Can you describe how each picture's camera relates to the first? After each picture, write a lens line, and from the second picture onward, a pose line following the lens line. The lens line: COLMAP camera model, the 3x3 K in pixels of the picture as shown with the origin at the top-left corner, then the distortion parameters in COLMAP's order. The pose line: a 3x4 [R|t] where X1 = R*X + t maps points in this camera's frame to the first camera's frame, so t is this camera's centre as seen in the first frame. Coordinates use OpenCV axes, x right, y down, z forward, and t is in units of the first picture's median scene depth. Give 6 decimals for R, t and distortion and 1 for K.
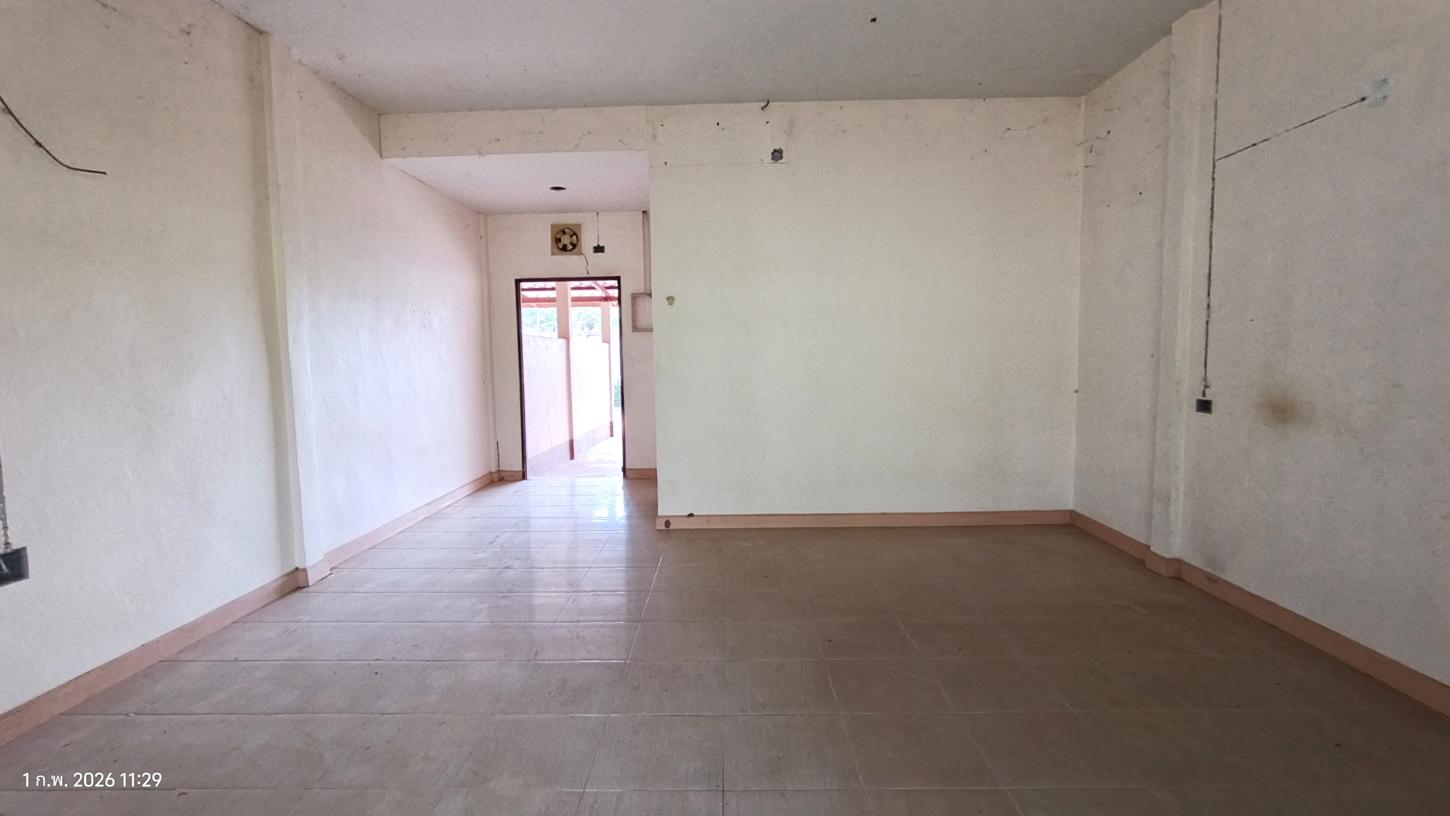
lens RADIAL K [[675.3, 0, 716.6], [0, 675.3, 409.0], [0, 0, 1]] dist [0.001624, -0.000153]
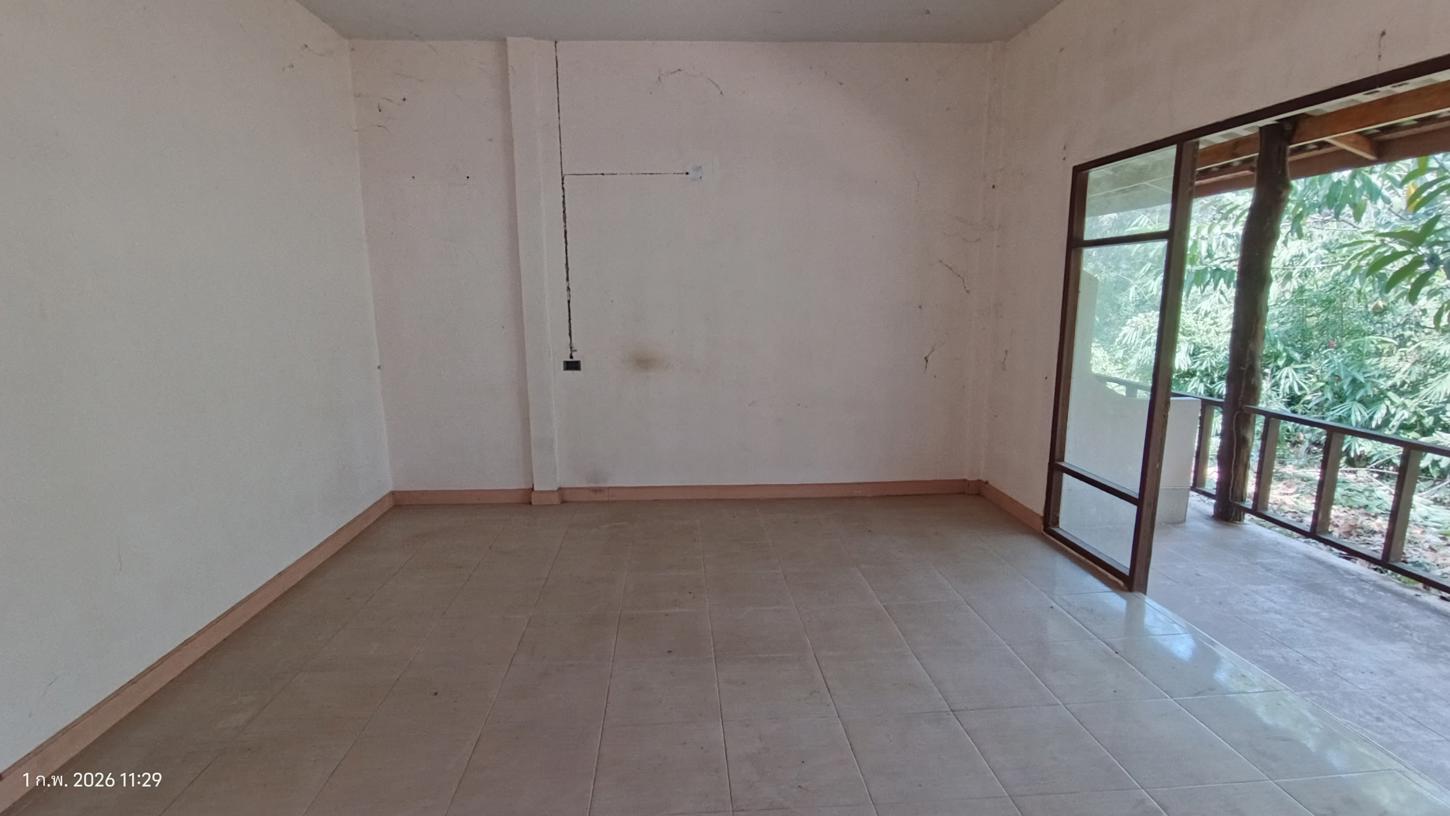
lens RADIAL K [[675.3, 0, 711.9], [0, 675.3, 404.8], [0, 0, 1]] dist [0.001624, -0.000153]
pose [[-0.087591, -0.150635, 0.984701, -0.599260], [0.087842, 0.983482, 0.158262, -0.112884], [-0.992276, 0.100361, -0.072912, 0.837053]]
